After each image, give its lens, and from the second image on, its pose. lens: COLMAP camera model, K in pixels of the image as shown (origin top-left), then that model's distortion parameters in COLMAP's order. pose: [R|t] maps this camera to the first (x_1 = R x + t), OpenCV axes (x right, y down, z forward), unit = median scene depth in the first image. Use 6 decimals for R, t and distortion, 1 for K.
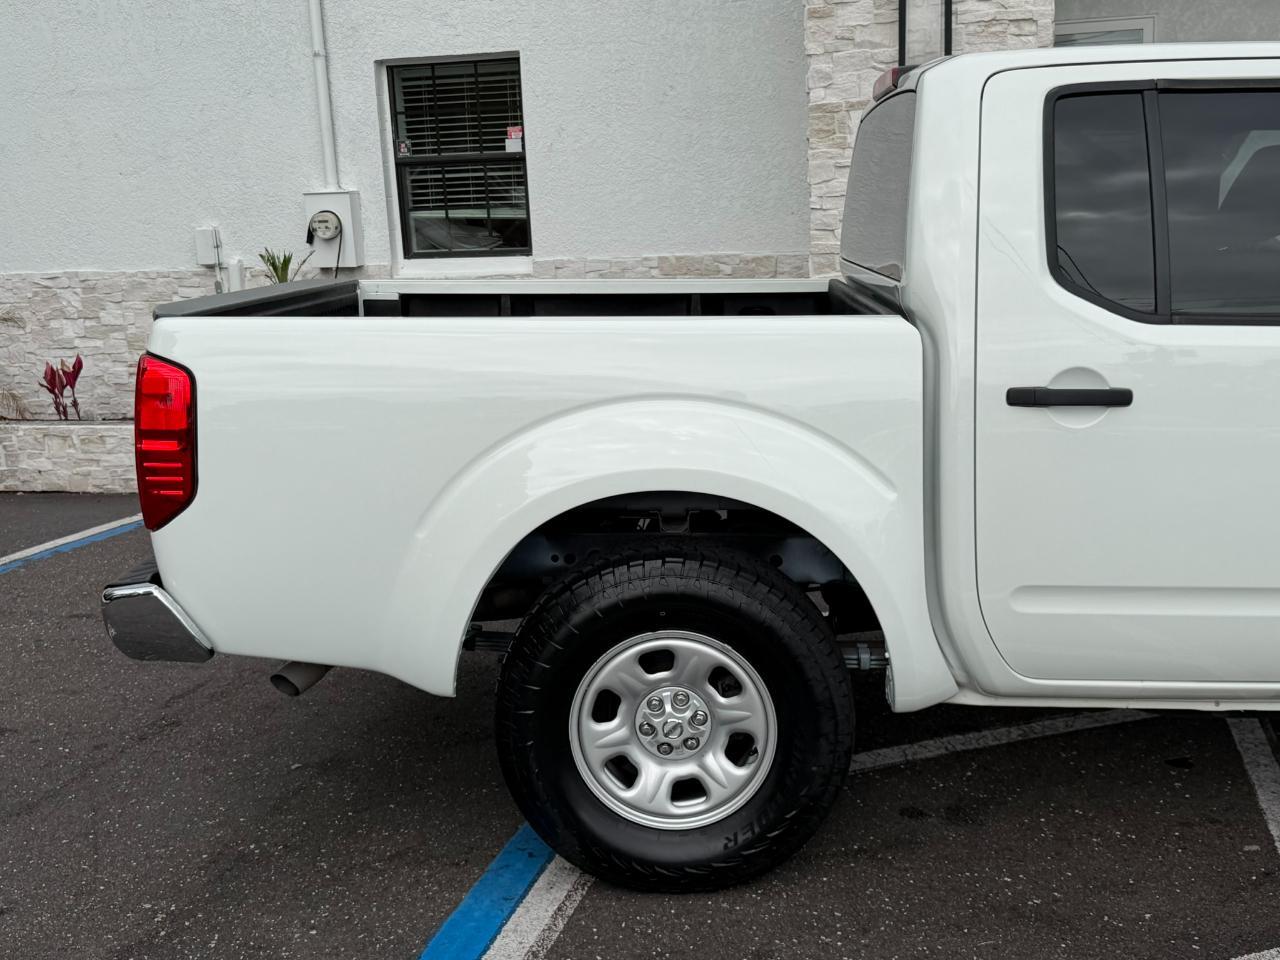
lens RADIAL K [[1369.1, 0, 640.0], [0, 1369.1, 480.0], [0, 0, 1]] dist [0.228145, -0.579749]
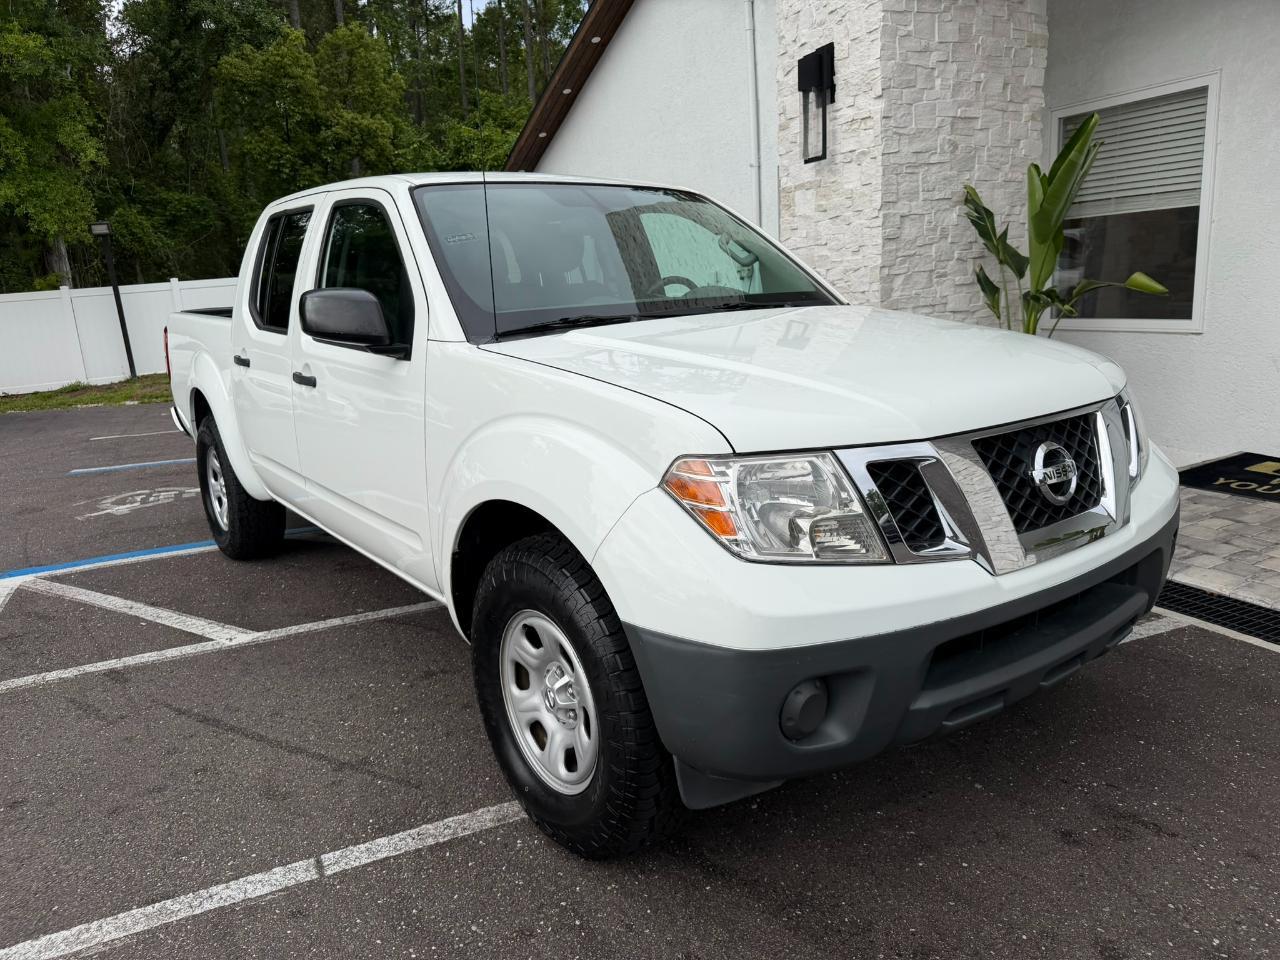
lens RADIAL K [[908.2, 0, 632.9], [0, 908.2, 486.0], [0, 0, 1]] dist [0.000736, -0.004752]
pose [[0.641736, 0.175256, -0.746633, 1.199055], [-0.124406, 0.984434, 0.124147, -0.080711], [0.756769, 0.013216, 0.653549, 0.358971]]
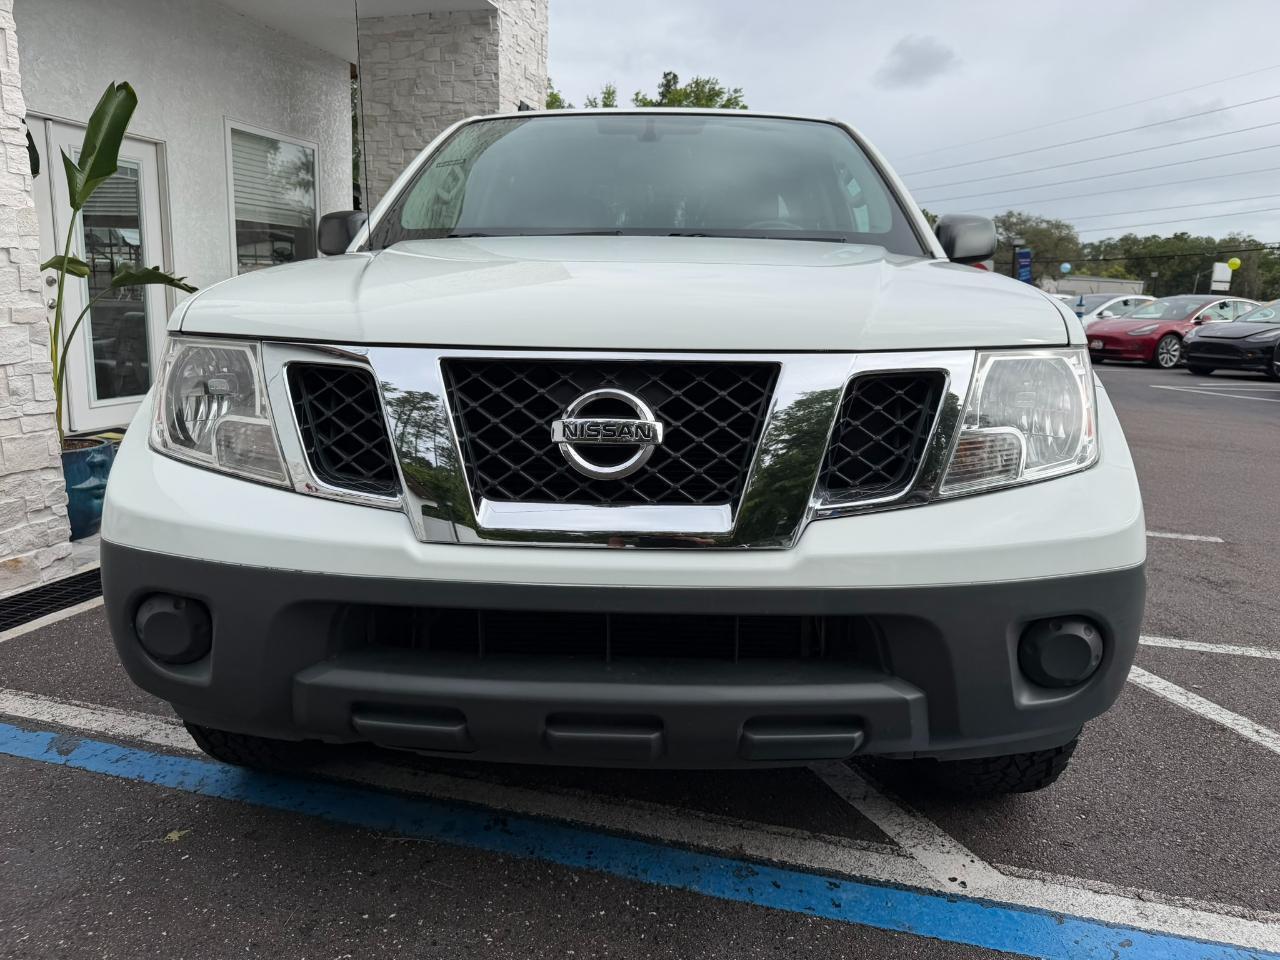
lens RADIAL K [[911.8, 0, 646.4], [0, 911.8, 479.2], [0, 0, 1]] dist [0.001947, -0.006393]
pose [[-0.004074, -0.151901, 0.988387, -0.406382], [0.166790, 0.974447, 0.150446, -0.070090], [-0.985984, 0.165466, 0.021365, 0.936113]]
